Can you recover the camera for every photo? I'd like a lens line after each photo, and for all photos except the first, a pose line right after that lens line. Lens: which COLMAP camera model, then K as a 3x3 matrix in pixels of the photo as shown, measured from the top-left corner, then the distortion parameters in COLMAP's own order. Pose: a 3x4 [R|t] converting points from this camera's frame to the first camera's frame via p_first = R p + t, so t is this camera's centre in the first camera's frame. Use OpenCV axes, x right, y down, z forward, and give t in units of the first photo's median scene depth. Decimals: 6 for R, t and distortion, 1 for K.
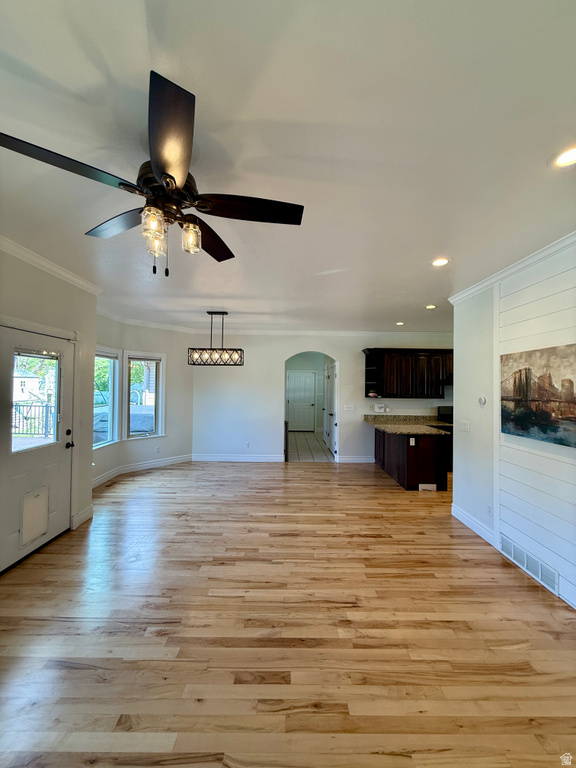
lens RADIAL K [[306.1, 0, 287.6], [0, 306.1, 381.4], [0, 0, 1]] dist [-0.003032, -0.000123]
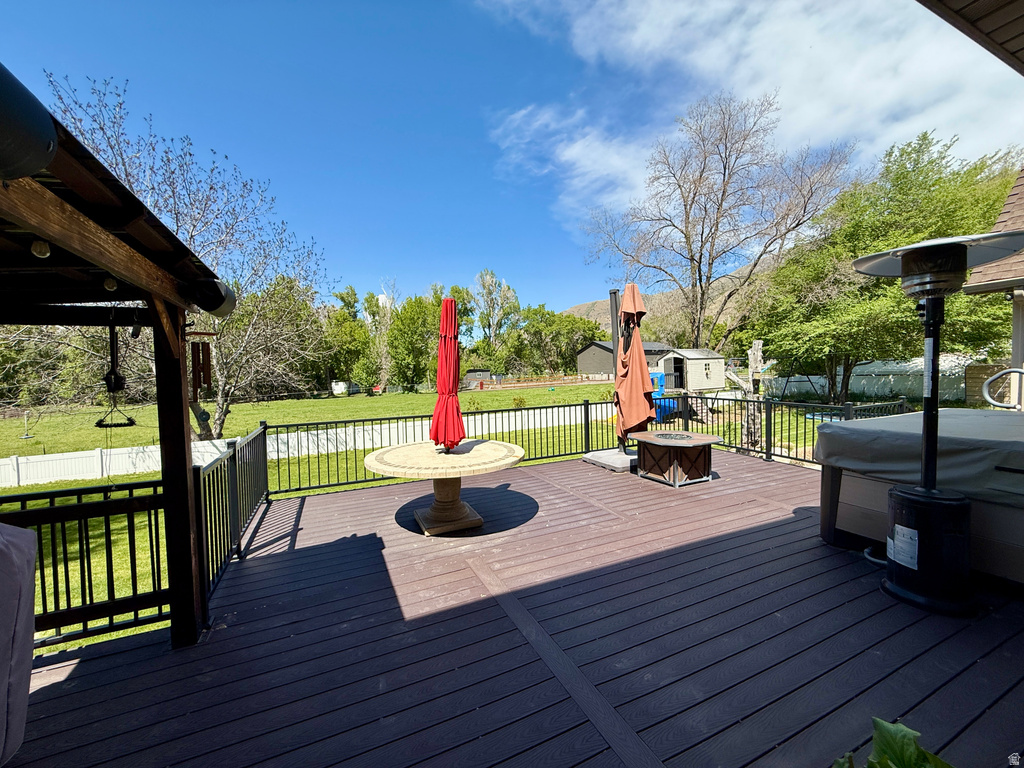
lens RADIAL K [[408.2, 0, 509.4], [0, 408.2, 385.9], [0, 0, 1]] dist [-0.003032, -0.000123]
pose [[0.408611, 0.011412, -0.912637, -0.434366], [0.039498, 0.998764, 0.030174, 0.017595], [0.911853, -0.048377, 0.407656, 0.395287]]
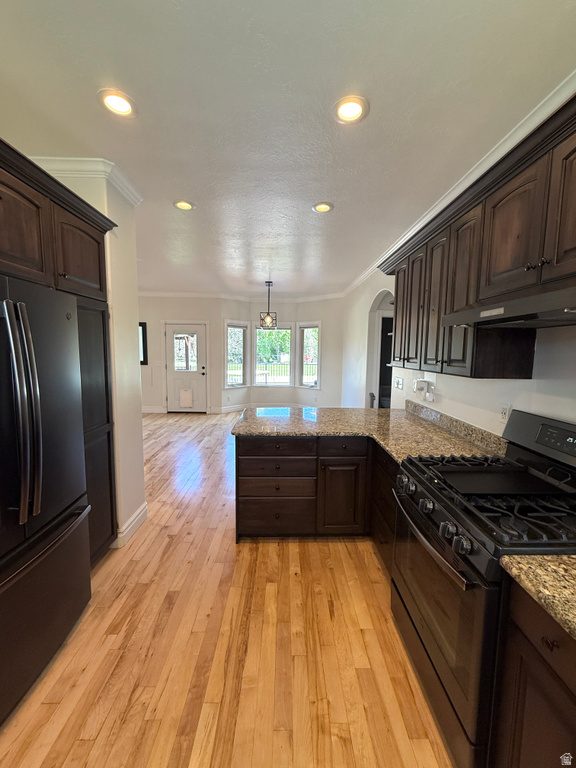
lens RADIAL K [[306.1, 0, 288.4], [0, 306.1, 382.1], [0, 0, 1]] dist [-0.003032, -0.000123]
pose [[0.015125, 0.088528, -0.995959, 0.791754], [0.001519, 0.996070, 0.088560, 0.040757], [0.999884, -0.002852, 0.014931, 0.851058]]
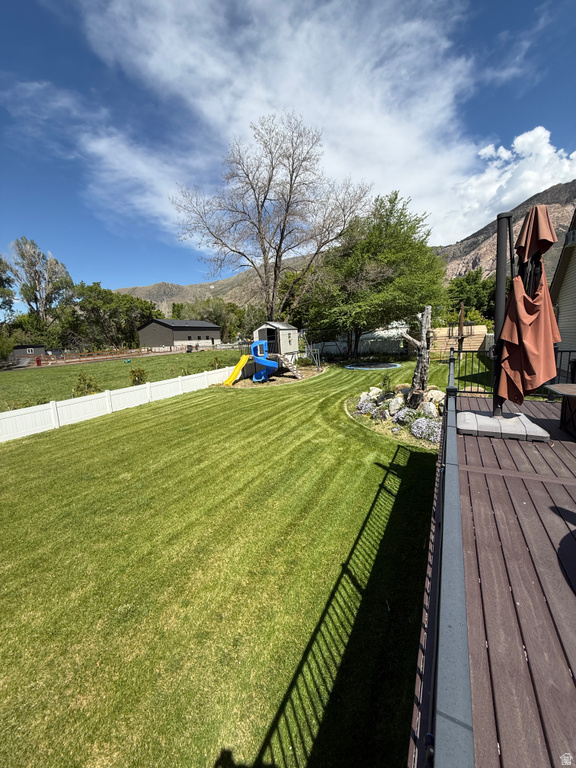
lens RADIAL K [[306.1, 0, 288.1], [0, 306.1, 380.6], [0, 0, 1]] dist [-0.003032, -0.000123]
pose [[0.883286, 0.016168, -0.468556, -1.582545], [0.057649, 0.988076, 0.142768, 0.037751], [0.465277, -0.153117, 0.871822, 0.246990]]
